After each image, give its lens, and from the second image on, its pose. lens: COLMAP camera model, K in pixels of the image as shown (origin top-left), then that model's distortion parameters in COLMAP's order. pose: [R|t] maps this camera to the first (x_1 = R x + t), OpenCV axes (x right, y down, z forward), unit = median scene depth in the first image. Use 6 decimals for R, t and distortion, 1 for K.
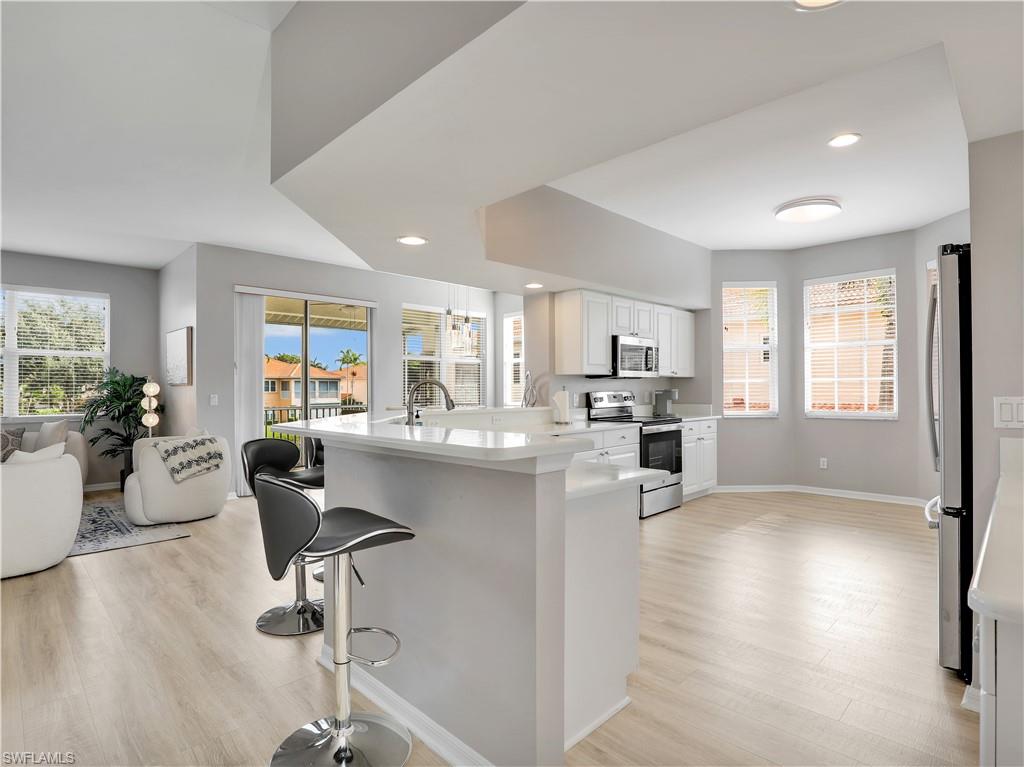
lens RADIAL K [[545.8, 0, 509.4], [0, 545.8, 381.4], [0, 0, 1]] dist [-0.020711, -0.001380]
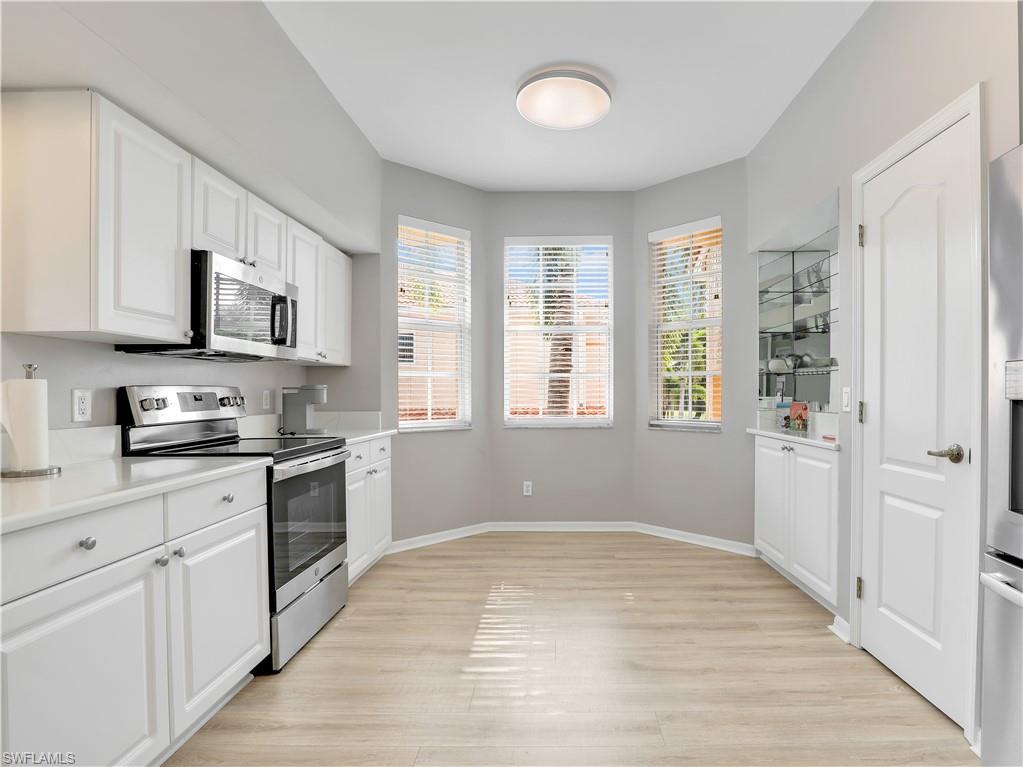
lens RADIAL K [[545.3, 0, 557.0], [0, 545.3, 401.1], [0, 0, 1]] dist [-0.020711, -0.001380]
pose [[0.702278, -0.004614, 0.711888, 0.084817], [-0.011581, 0.999773, 0.017905, 0.019423], [-0.711809, -0.020819, 0.702065, 0.478414]]
